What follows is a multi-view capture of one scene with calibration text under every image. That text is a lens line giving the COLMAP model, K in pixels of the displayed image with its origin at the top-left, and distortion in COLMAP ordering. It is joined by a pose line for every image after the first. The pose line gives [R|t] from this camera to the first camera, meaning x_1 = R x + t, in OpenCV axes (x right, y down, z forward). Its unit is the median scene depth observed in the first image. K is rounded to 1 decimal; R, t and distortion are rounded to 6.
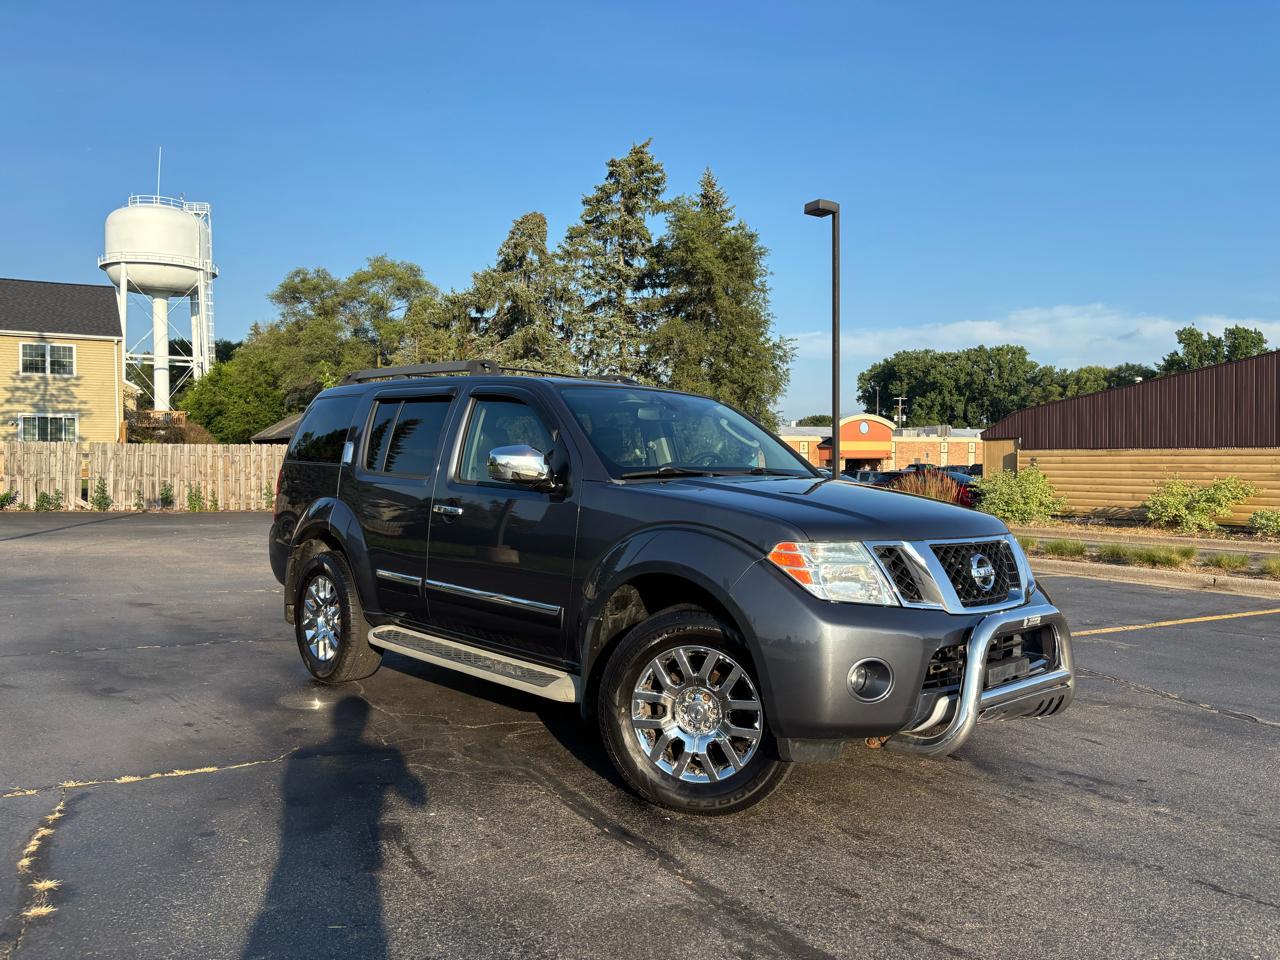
lens RADIAL K [[973.4, 0, 638.2], [0, 973.4, 496.2], [0, 0, 1]] dist [0.013128, -0.008609]
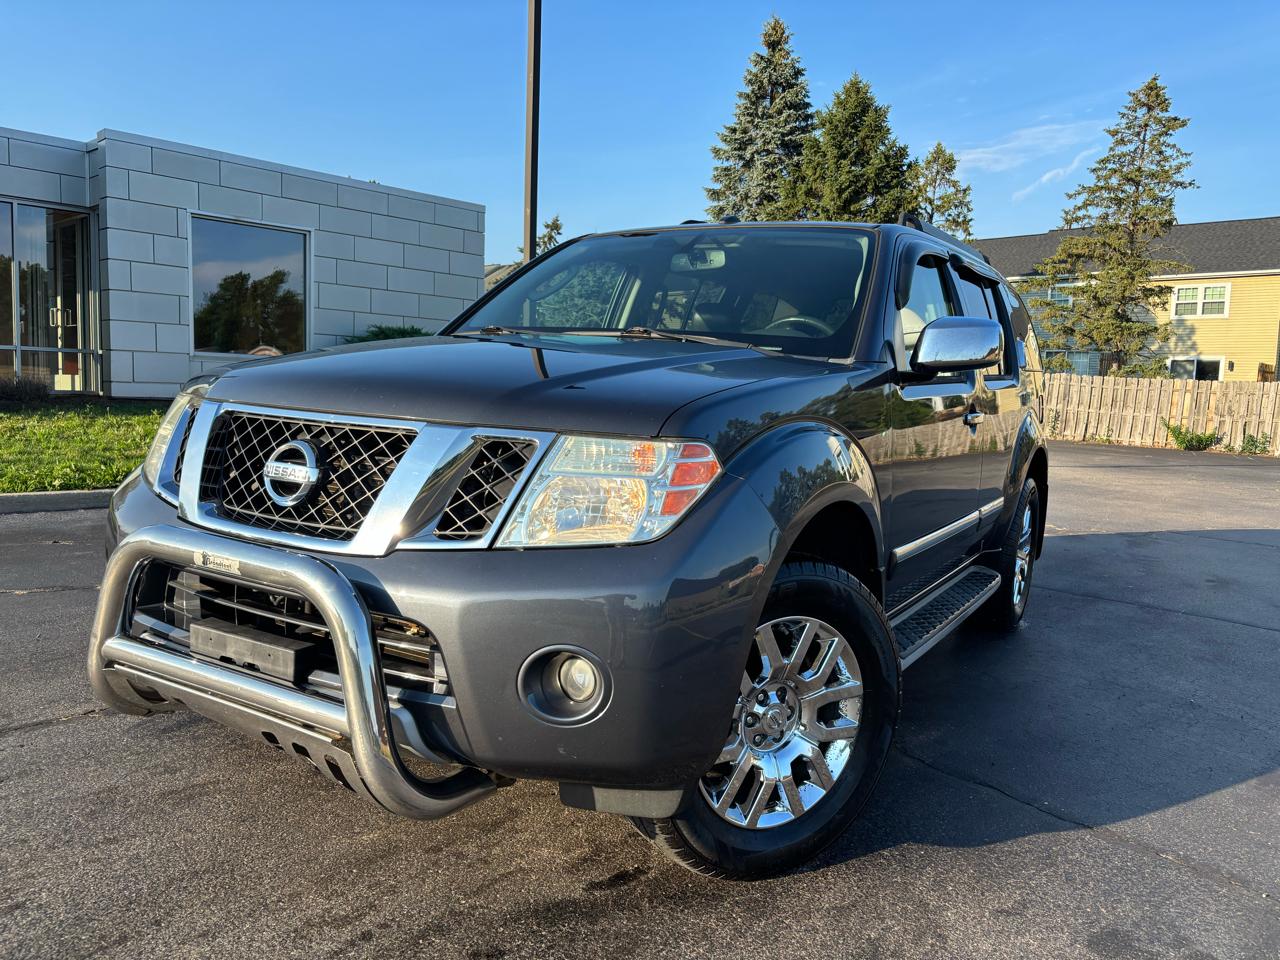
lens RADIAL K [[973.4, 0, 638.2], [0, 973.4, 496.2], [0, 0, 1]] dist [0.013128, -0.008609]
pose [[0.275216, 0.110957, -0.954958, 0.721904], [-0.066539, 0.993134, 0.096216, 0.017556], [0.959077, 0.037062, 0.280709, 0.795715]]
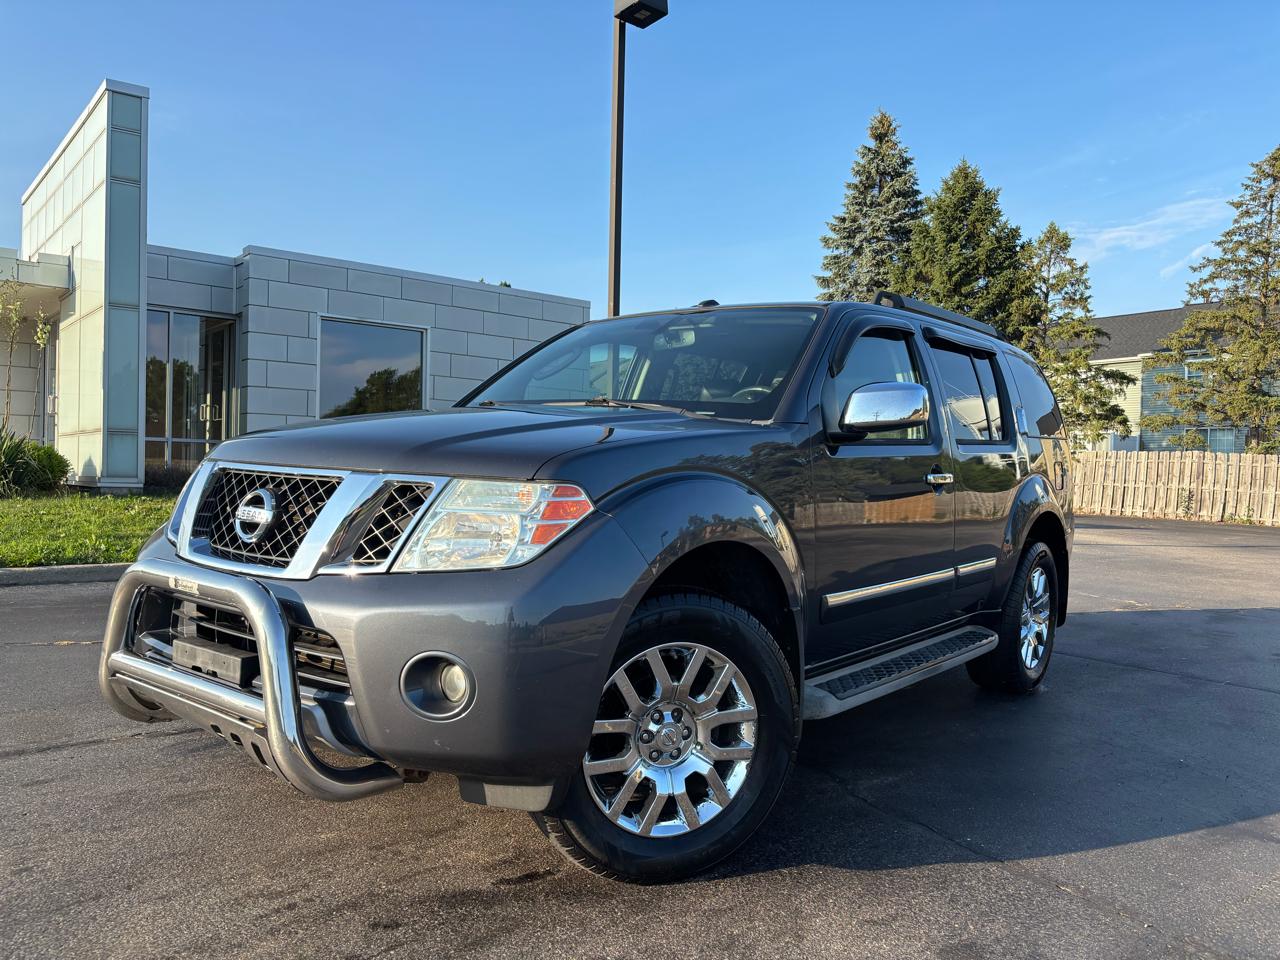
lens RADIAL K [[973.4, 0, 638.2], [0, 973.4, 496.2], [0, 0, 1]] dist [0.013128, -0.008609]
pose [[0.145584, 0.023888, -0.989057, 0.816088], [-0.057009, 0.998250, 0.015719, 0.028820], [0.987702, 0.054097, 0.146691, 0.895666]]
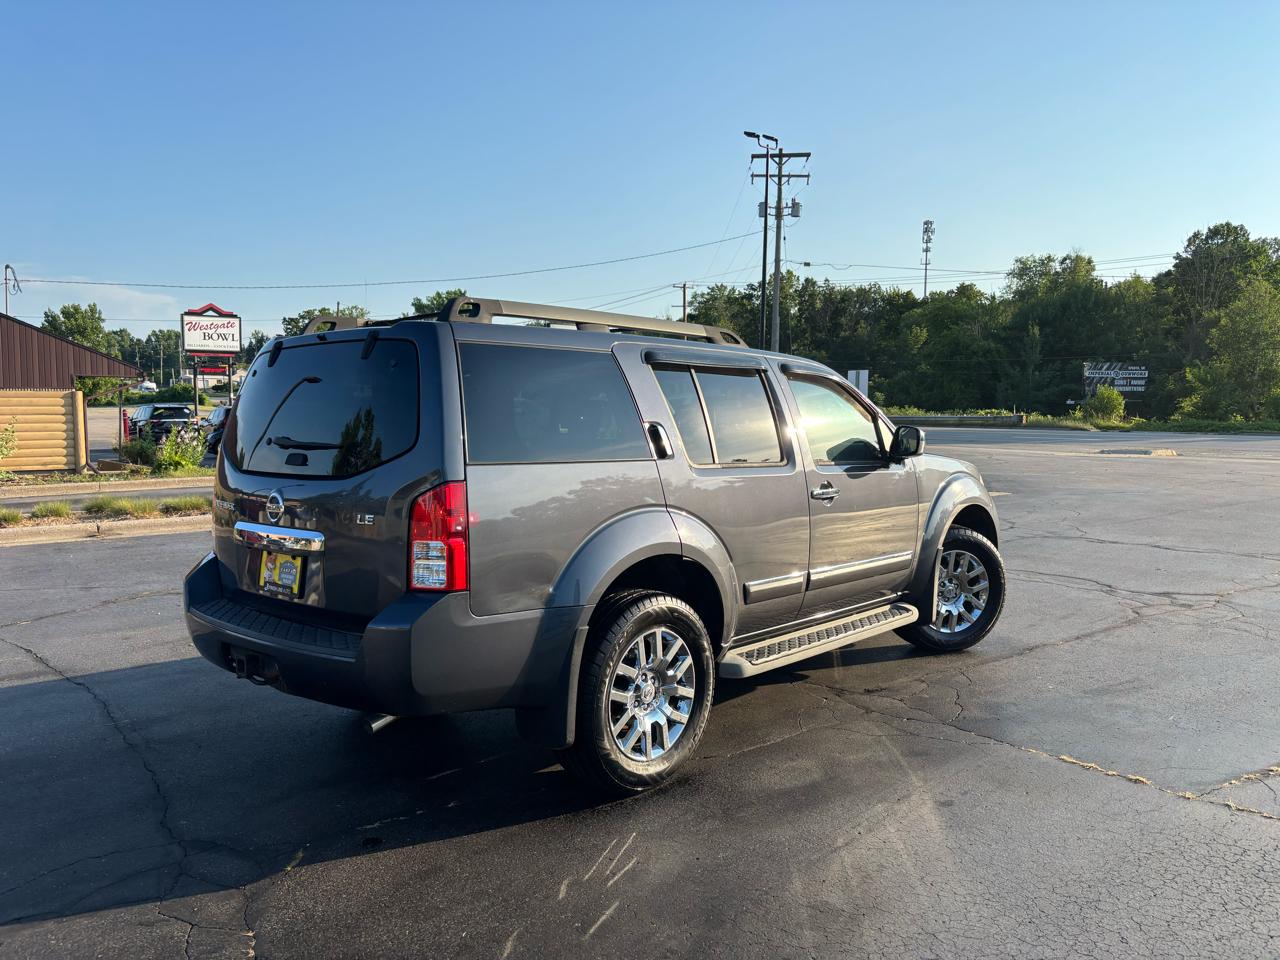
lens RADIAL K [[973.4, 0, 638.2], [0, 973.4, 496.2], [0, 0, 1]] dist [0.013128, -0.008609]
pose [[-0.089960, -0.102351, 0.990672, -1.142742], [0.030380, 0.993961, 0.105449, -0.091033], [-0.995482, 0.039582, -0.086307, 1.265268]]
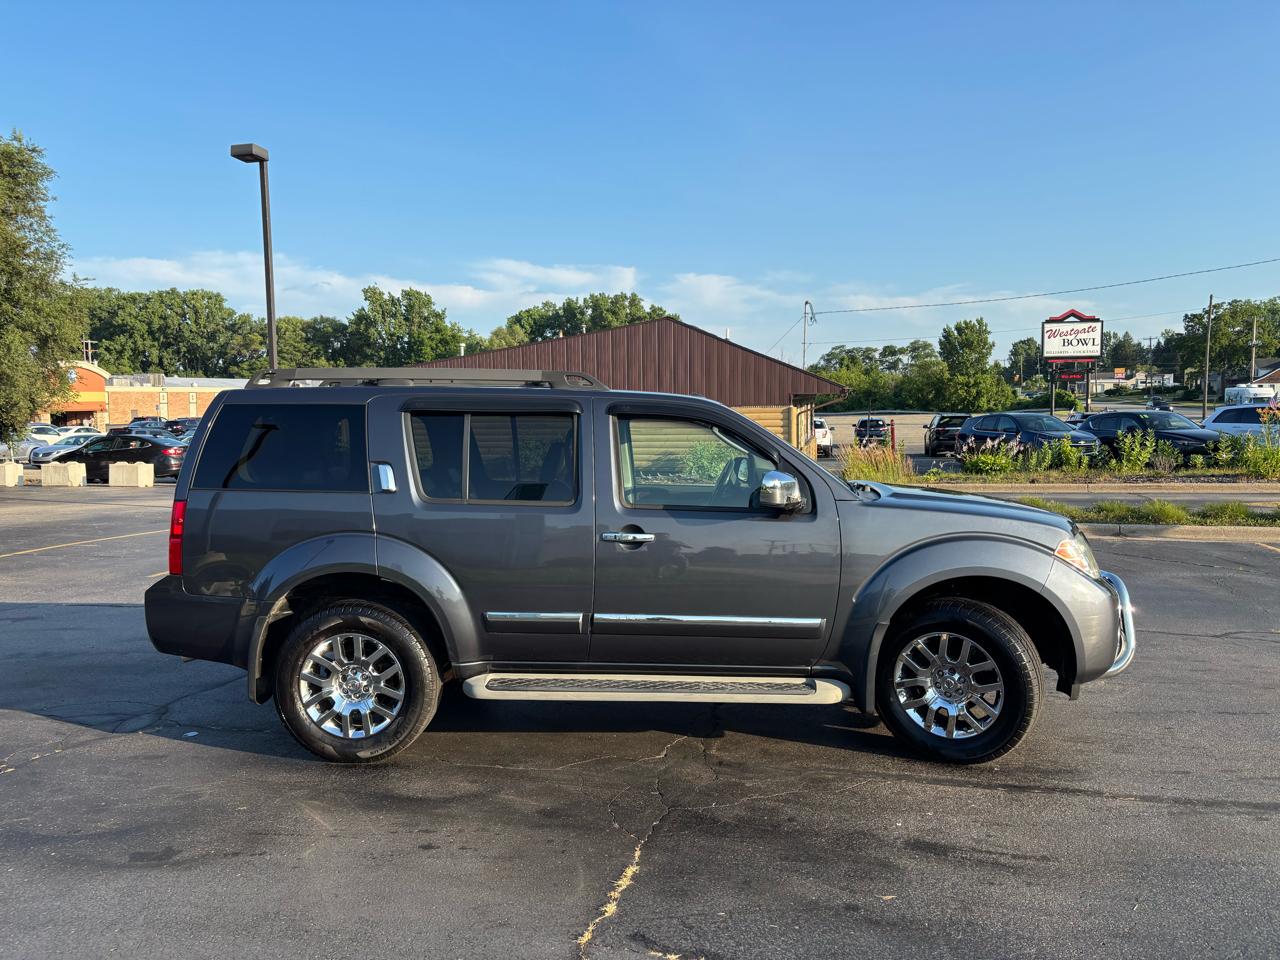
lens RADIAL K [[973.4, 0, 638.2], [0, 973.4, 496.2], [0, 0, 1]] dist [0.013128, -0.008609]
pose [[0.708061, -0.076432, 0.702002, -0.846997], [0.038791, 0.996834, 0.069407, -0.091103], [-0.705085, -0.021913, 0.708784, 0.328492]]
